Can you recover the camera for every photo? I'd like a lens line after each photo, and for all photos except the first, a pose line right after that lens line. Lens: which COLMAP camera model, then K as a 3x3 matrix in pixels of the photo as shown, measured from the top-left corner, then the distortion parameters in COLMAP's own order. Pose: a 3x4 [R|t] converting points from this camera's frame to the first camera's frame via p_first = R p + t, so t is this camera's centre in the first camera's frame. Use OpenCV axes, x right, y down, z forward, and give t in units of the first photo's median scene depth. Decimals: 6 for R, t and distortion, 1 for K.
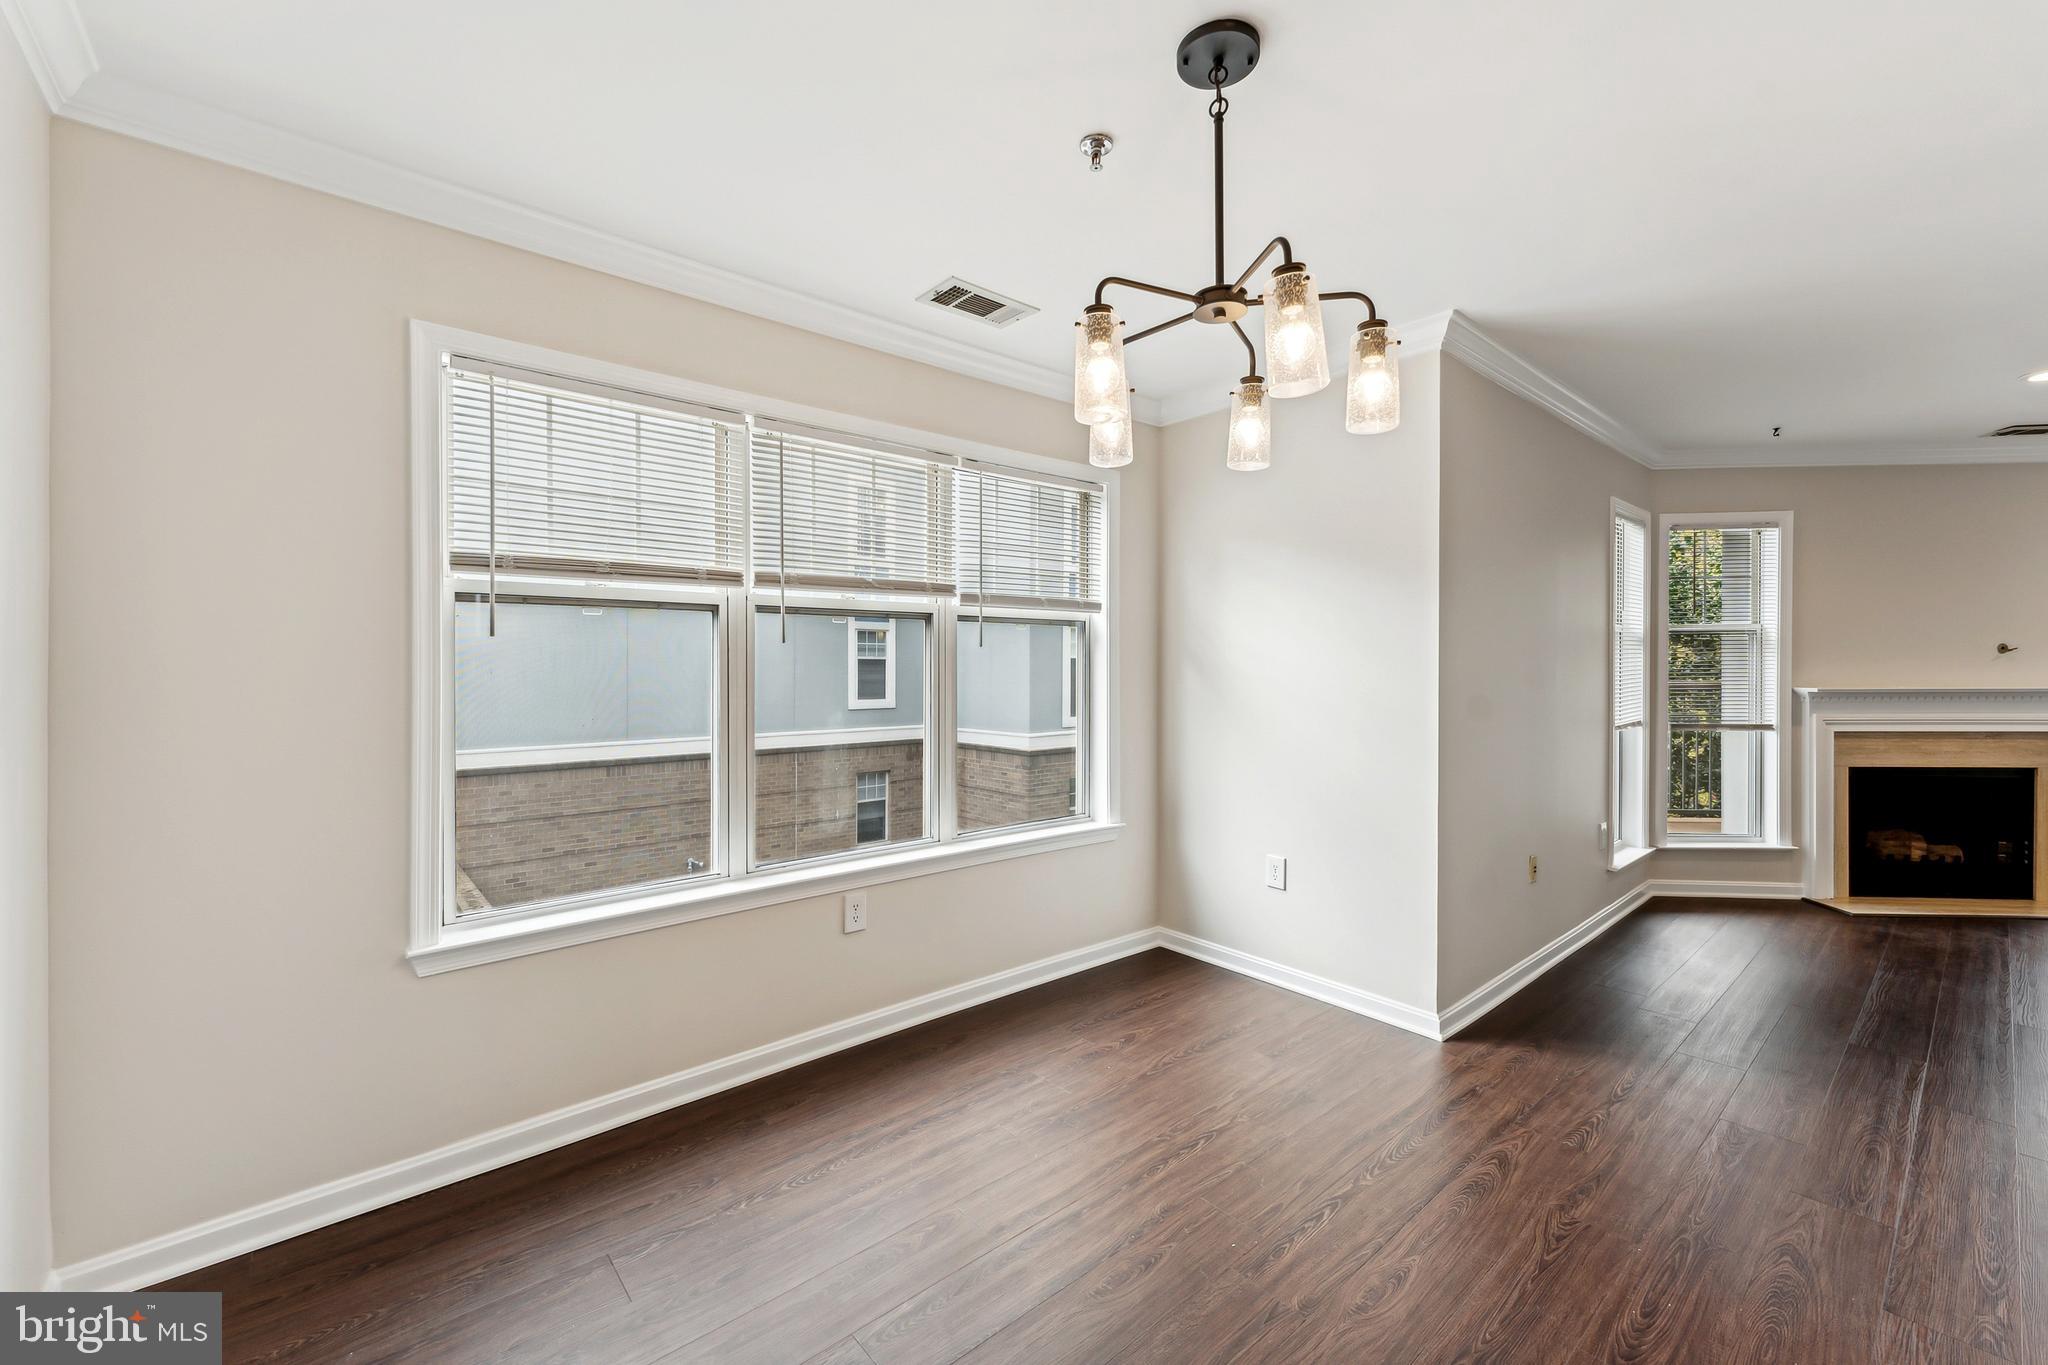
lens RADIAL K [[839.2, 0, 1023.0], [0, 839.2, 664.1], [0, 0, 1]] dist [0.001186, 0.001847]
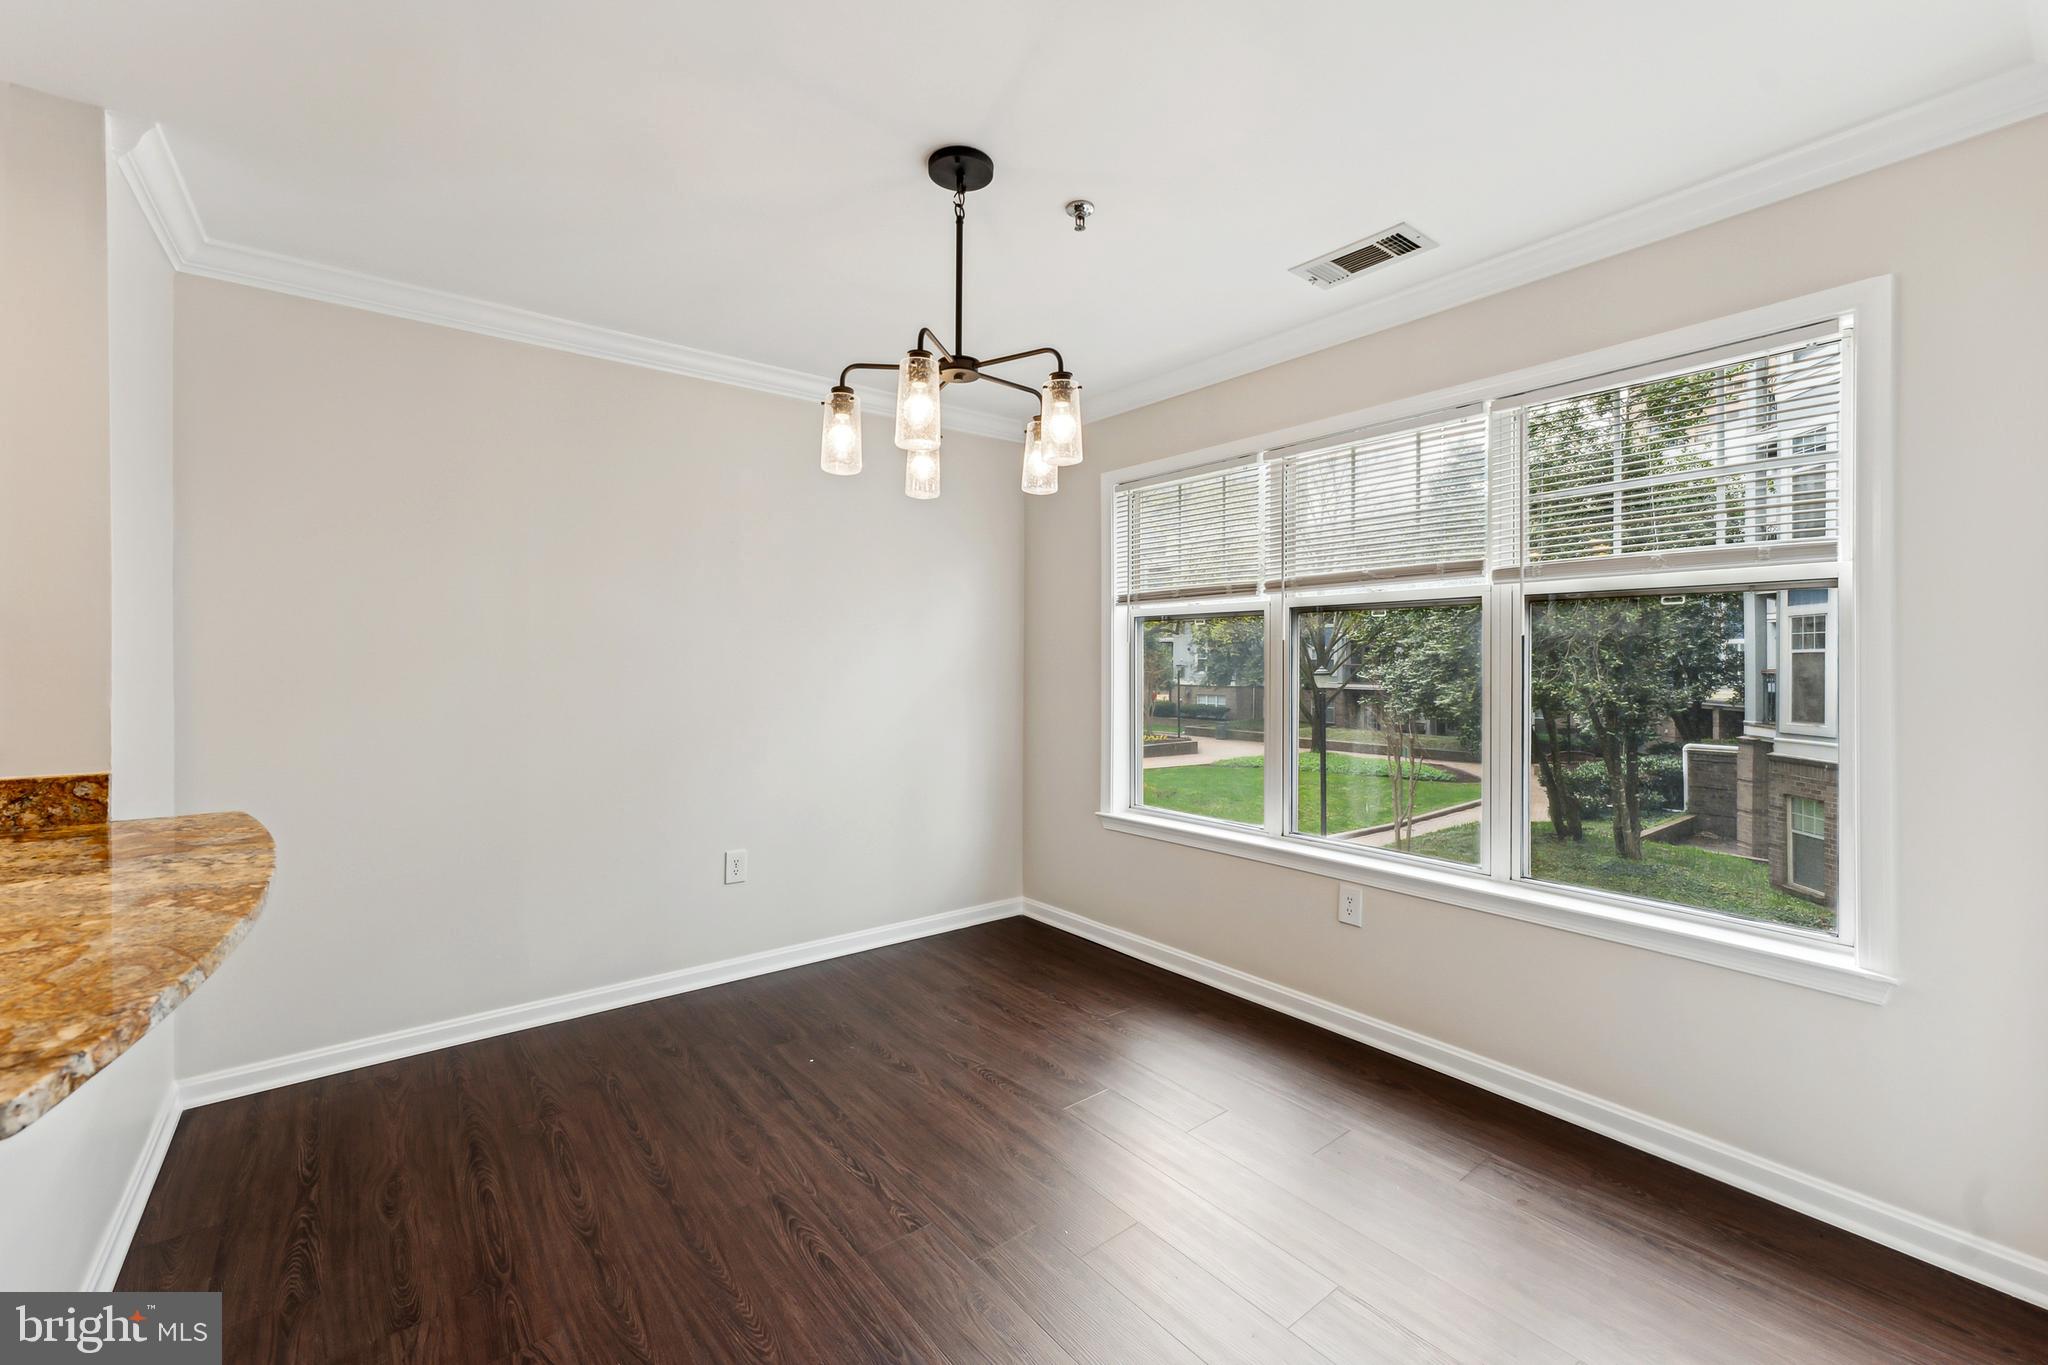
lens RADIAL K [[839.2, 0, 1017.7], [0, 839.2, 661.1], [0, 0, 1]] dist [0.001186, 0.001847]
pose [[-0.043971, -0.005146, -0.999020, 0.882101], [-0.007889, 0.999957, -0.004804, 0.012539], [0.999002, 0.007670, -0.044010, 0.689654]]
